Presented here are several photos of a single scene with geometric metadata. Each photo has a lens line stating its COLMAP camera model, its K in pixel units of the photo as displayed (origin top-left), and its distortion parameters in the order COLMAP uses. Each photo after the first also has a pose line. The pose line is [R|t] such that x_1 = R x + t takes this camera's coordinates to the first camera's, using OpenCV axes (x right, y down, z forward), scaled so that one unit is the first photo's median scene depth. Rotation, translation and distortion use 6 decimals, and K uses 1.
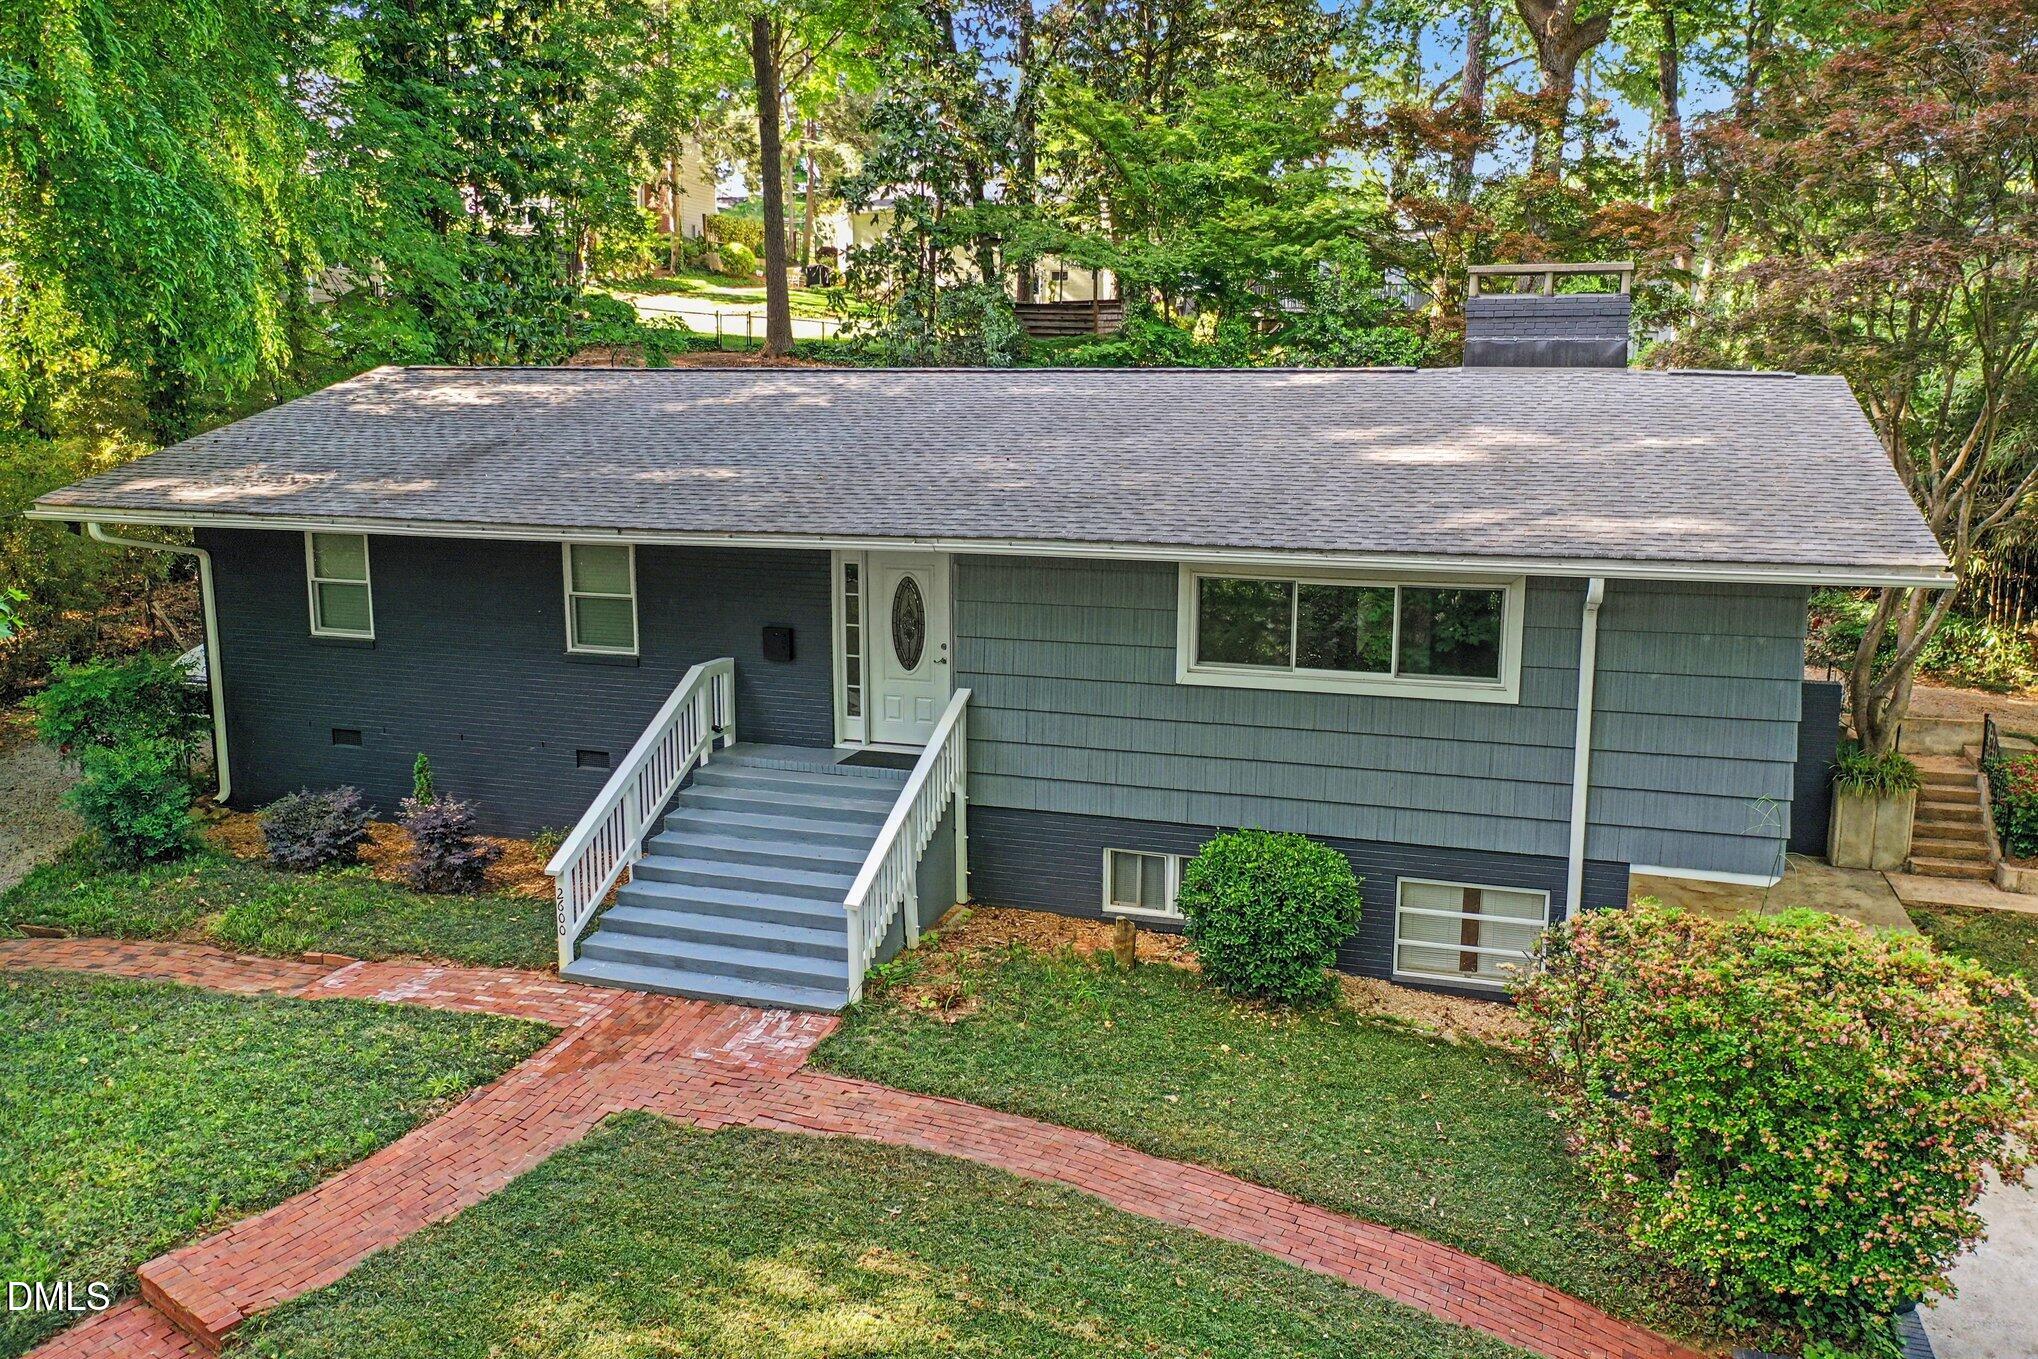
lens RADIAL K [[1564.0, 0, 1020.0], [0, 1564.0, 726.2], [0, 0, 1]] dist [0.055595, 0.000354]
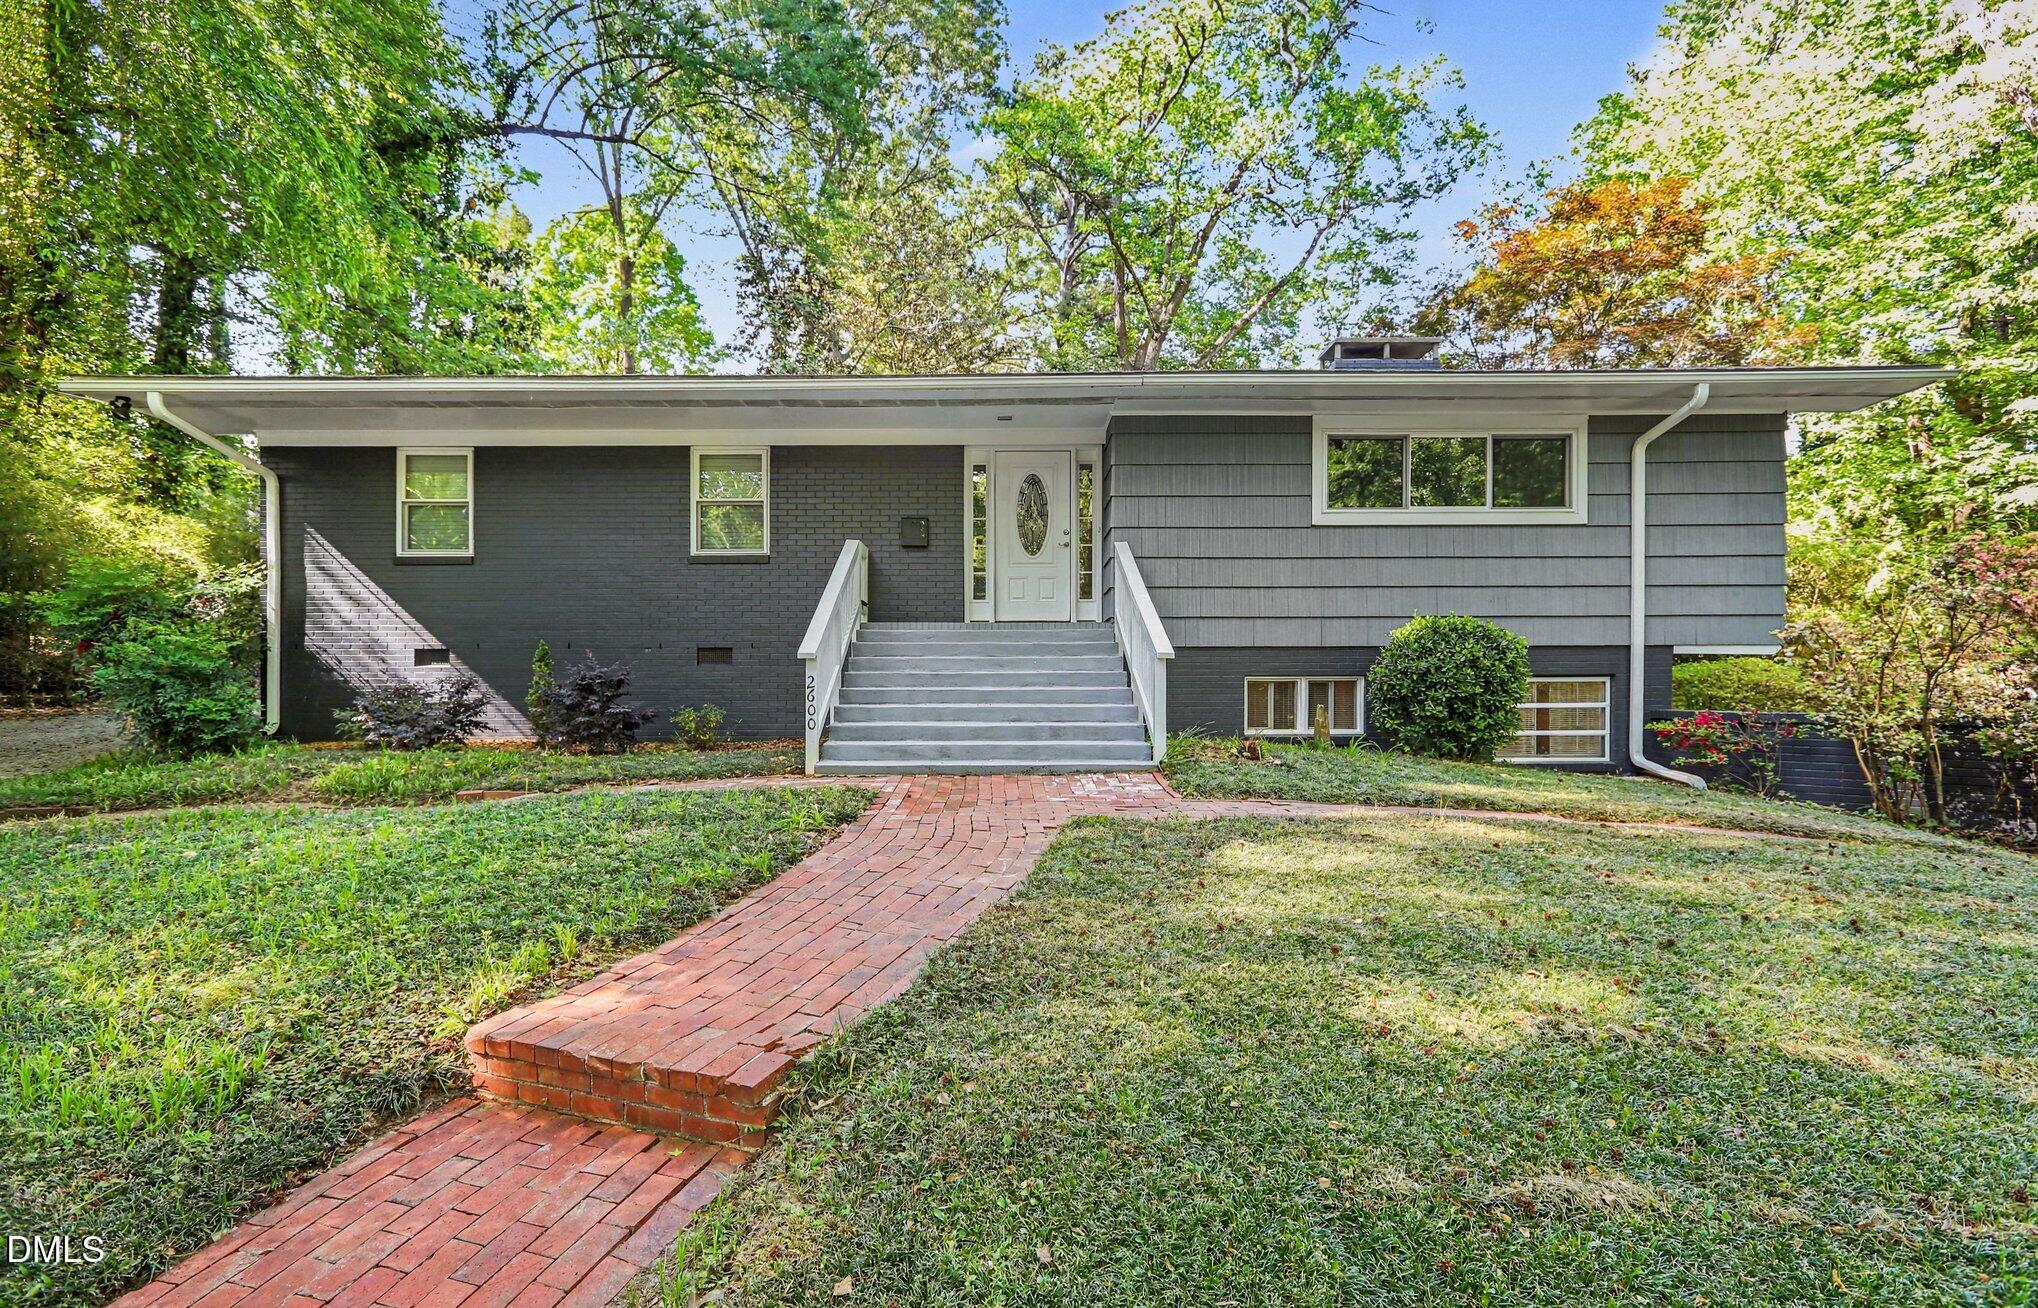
lens RADIAL K [[833.0, 0, 953.6], [0, 833.0, 761.7], [0, 0, 1]] dist [0.014658, -0.005923]
pose [[0.944522, -0.014858, 0.328111, -0.371908], [0.069180, 0.985565, -0.154515, 0.231199], [-0.321079, 0.168642, 0.931916, 0.525338]]
